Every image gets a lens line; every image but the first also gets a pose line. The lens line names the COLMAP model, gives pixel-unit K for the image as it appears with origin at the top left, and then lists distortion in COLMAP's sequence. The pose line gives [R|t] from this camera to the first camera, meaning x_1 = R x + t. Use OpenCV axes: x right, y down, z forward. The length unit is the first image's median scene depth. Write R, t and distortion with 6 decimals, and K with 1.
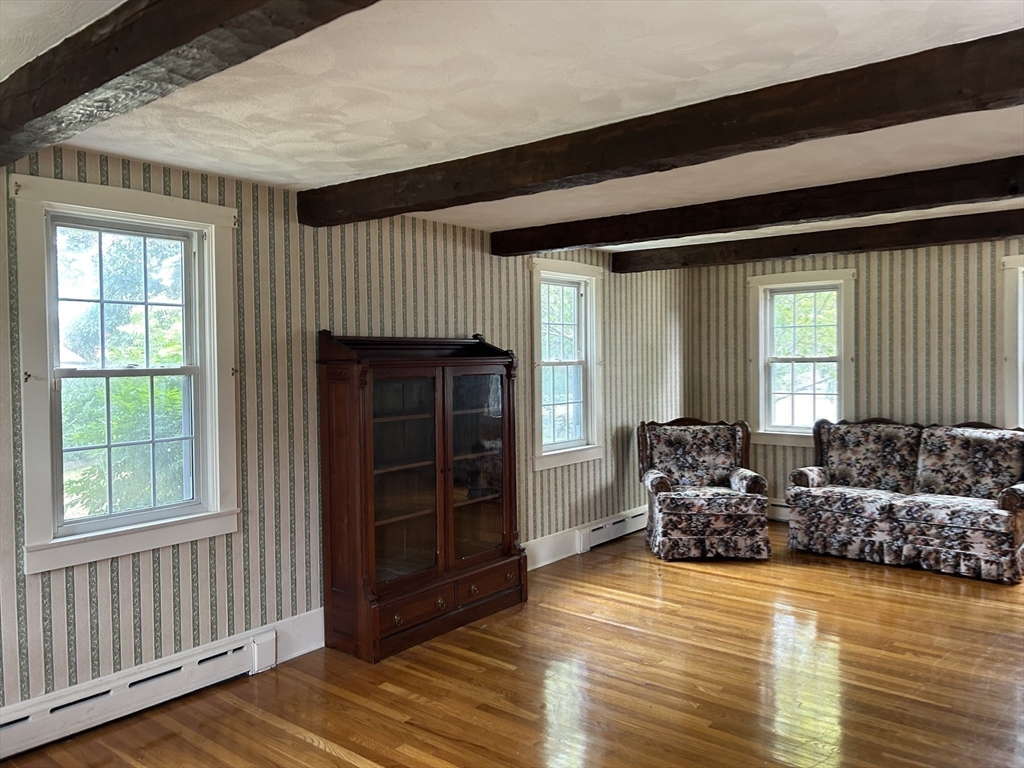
lens RADIAL K [[770.2, 0, 512.0], [0, 770.2, 384.0], [0, 0, 1]] dist [0.097451, -0.129876]
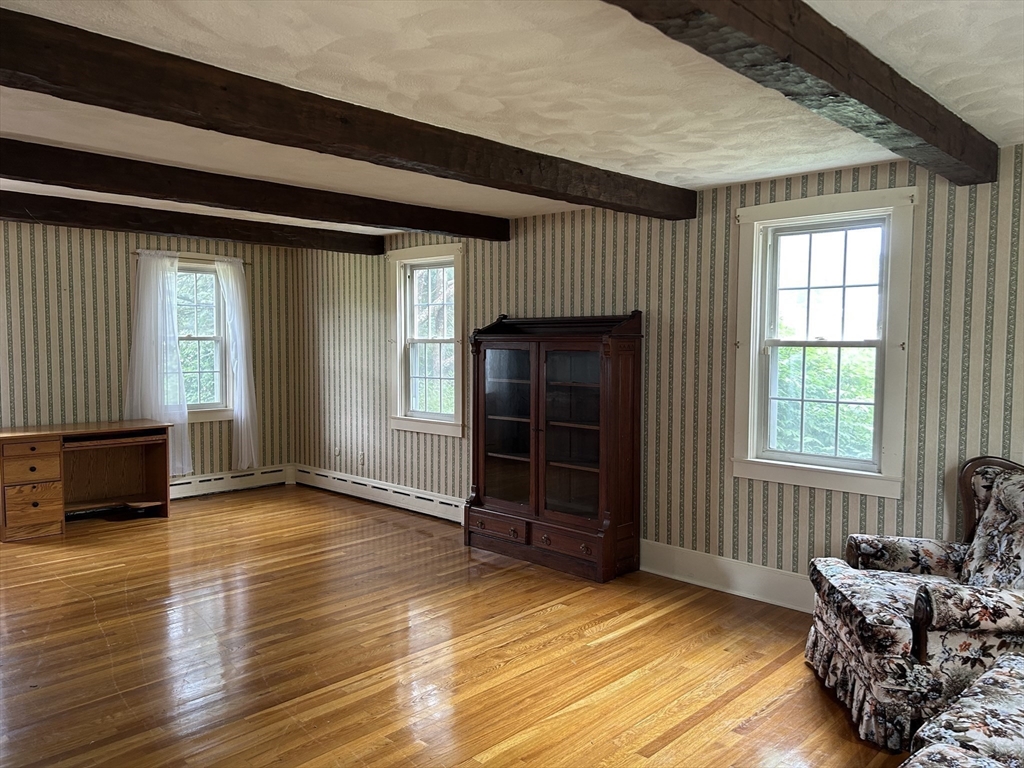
lens RADIAL K [[770.2, 0, 512.0], [0, 770.2, 384.0], [0, 0, 1]] dist [0.097451, -0.129876]
pose [[-0.071150, 0.078349, -0.994384, 1.091911], [-0.034127, 0.996135, 0.080929, -0.053006], [0.996882, 0.039693, -0.068201, 1.045050]]
